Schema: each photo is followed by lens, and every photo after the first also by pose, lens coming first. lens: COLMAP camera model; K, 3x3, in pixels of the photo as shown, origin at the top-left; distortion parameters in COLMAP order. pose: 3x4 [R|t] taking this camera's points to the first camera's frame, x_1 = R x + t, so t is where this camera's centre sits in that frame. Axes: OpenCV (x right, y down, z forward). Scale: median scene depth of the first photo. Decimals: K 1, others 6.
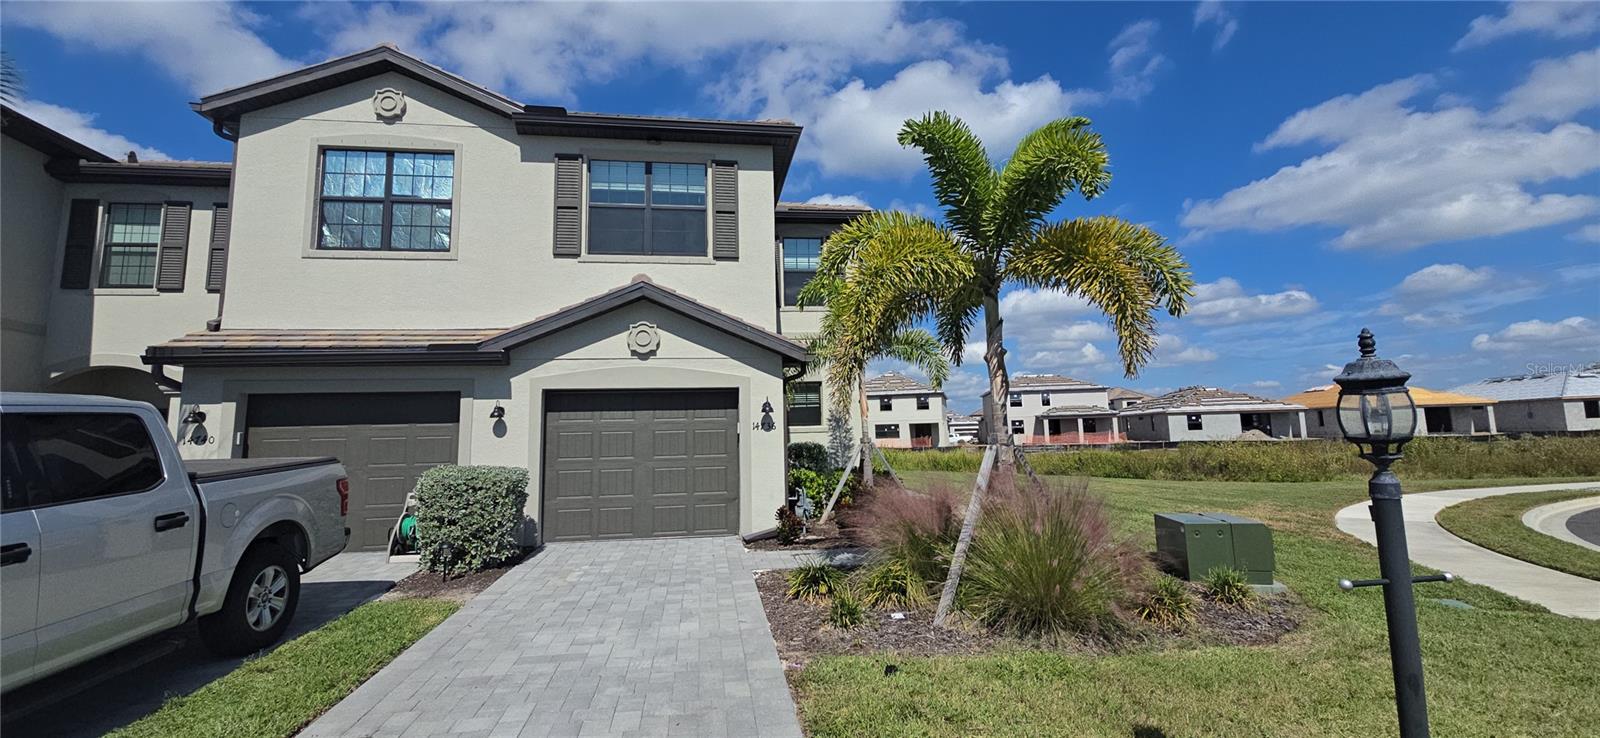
lens RADIAL K [[648.5, 0, 797.4], [0, 648.5, 355.7], [0, 0, 1]] dist [-0.000295, -0.000051]
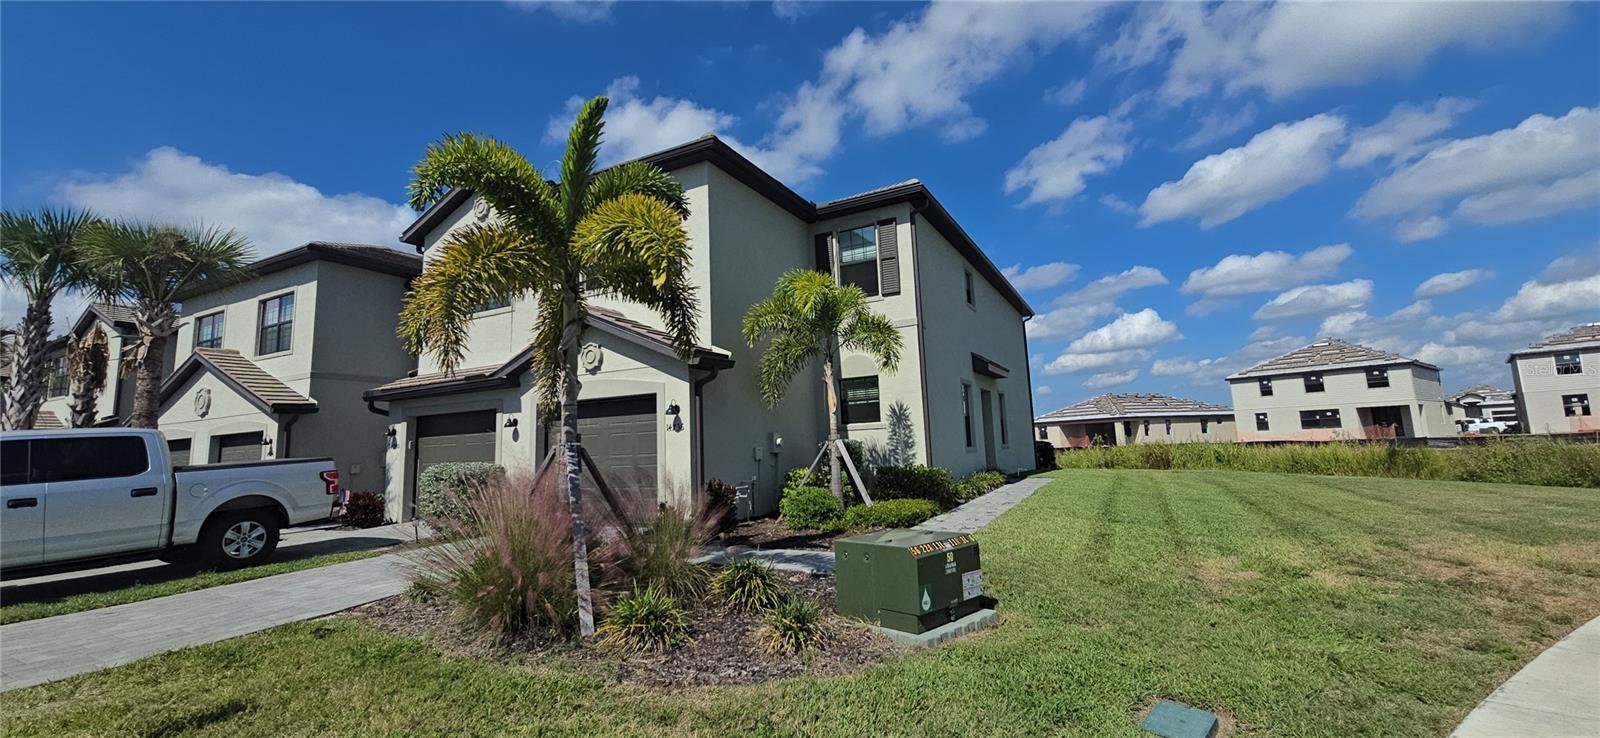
lens RADIAL K [[649.7, 0, 798.5], [0, 649.7, 353.0], [0, 0, 1]] dist [0.013867, -0.010422]
pose [[0.807999, -0.093424, -0.581729, 0.719290], [0.094279, 0.995127, -0.028864, 0.034305], [0.581591, -0.031523, 0.812870, 0.232294]]
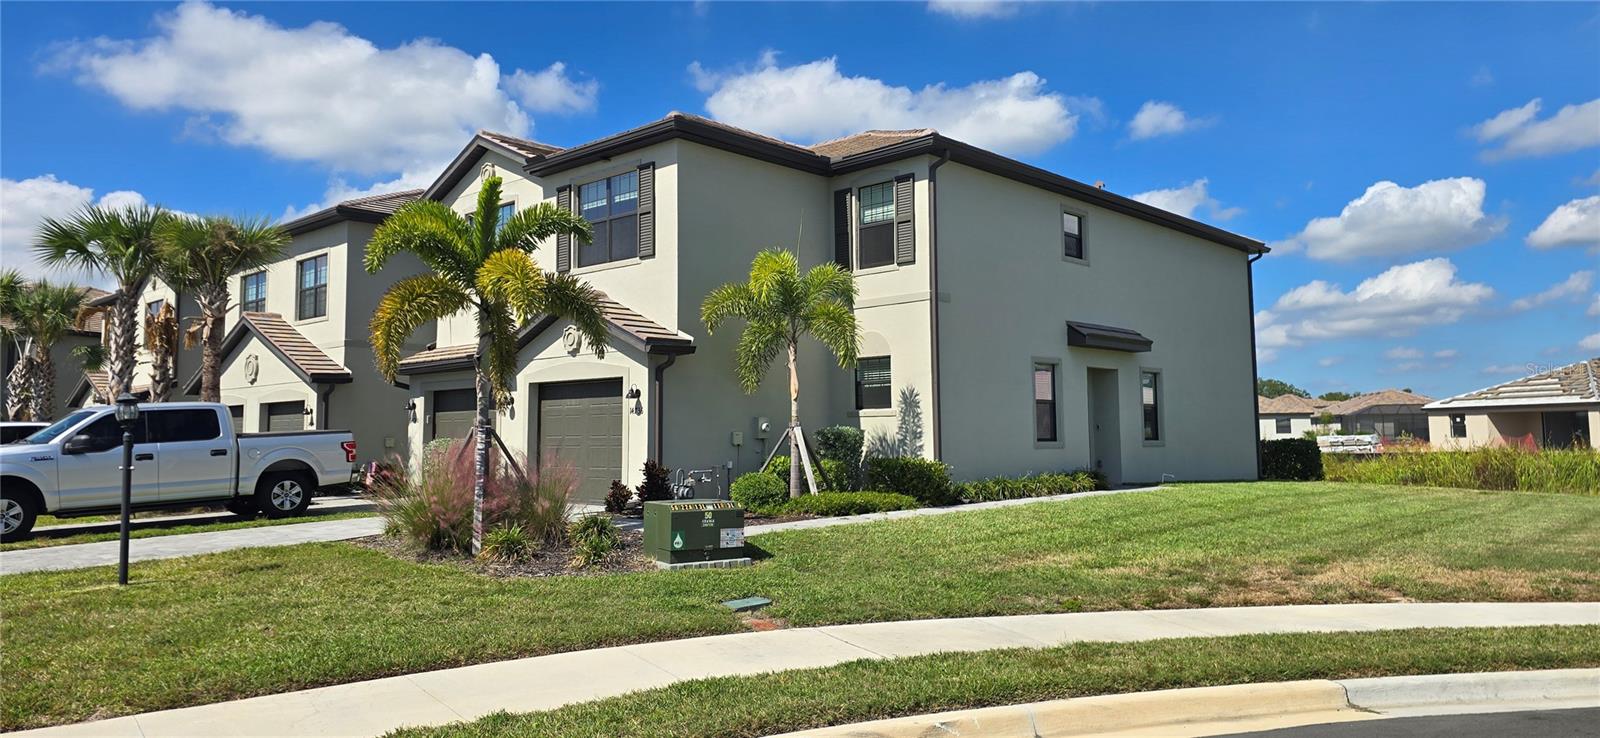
lens RADIAL K [[1076.4, 0, 787.6], [0, 1076.4, 336.4], [0, 0, 1]] dist [0.077290, -0.094631]
pose [[0.616960, -0.054699, -0.785091, 1.498286], [0.090305, 0.995913, 0.001577, 0.001411], [0.781796, -0.071870, 0.619379, 0.060177]]
